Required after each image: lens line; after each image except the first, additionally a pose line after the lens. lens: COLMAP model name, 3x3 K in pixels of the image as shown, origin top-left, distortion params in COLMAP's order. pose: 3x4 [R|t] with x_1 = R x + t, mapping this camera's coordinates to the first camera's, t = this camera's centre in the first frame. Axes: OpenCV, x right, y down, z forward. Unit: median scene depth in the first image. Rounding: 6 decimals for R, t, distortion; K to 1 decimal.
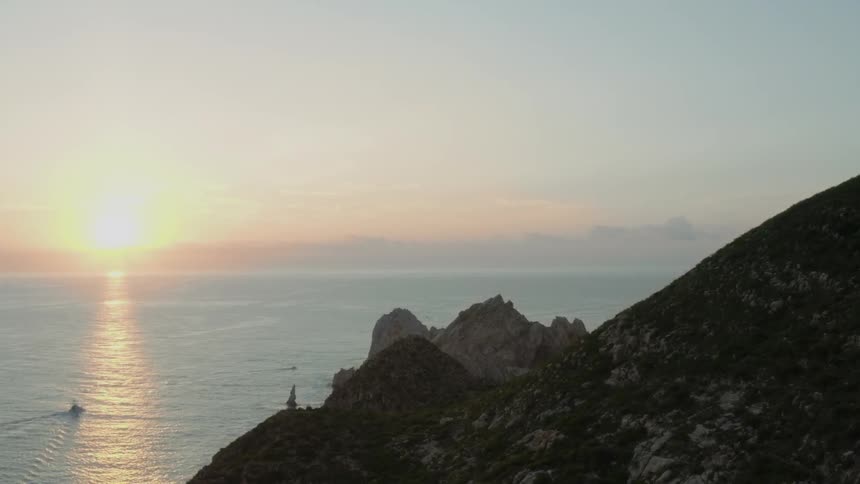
lens RADIAL K [[982.4, 0, 431.1], [0, 982.4, 240.6], [0, 0, 1]] dist [-0.183329, 0.000000]
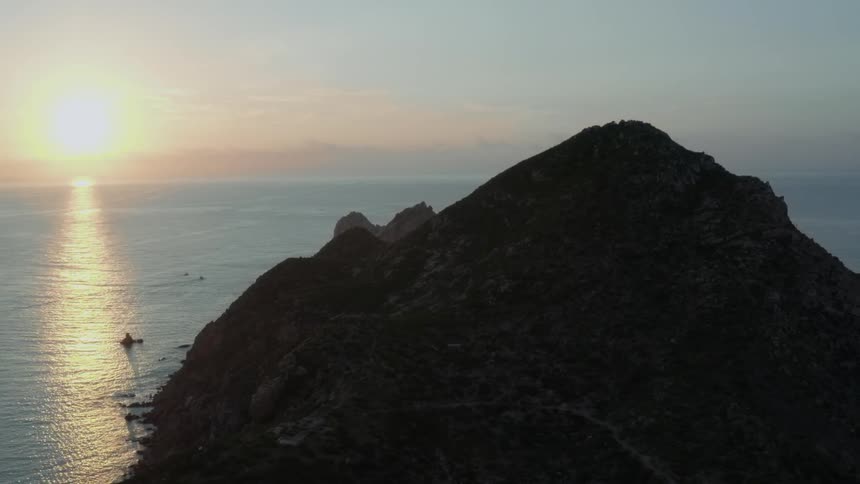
lens RADIAL K [[982.4, 0, 430.8], [0, 982.4, 242.3], [0, 0, 1]] dist [-0.183329, 0.000000]
pose [[0.999303, -0.003640, 0.037142, 0.026834], [0.000005, 0.995246, 0.097396, -0.023020], [-0.037320, -0.097328, 0.994552, -0.393704]]
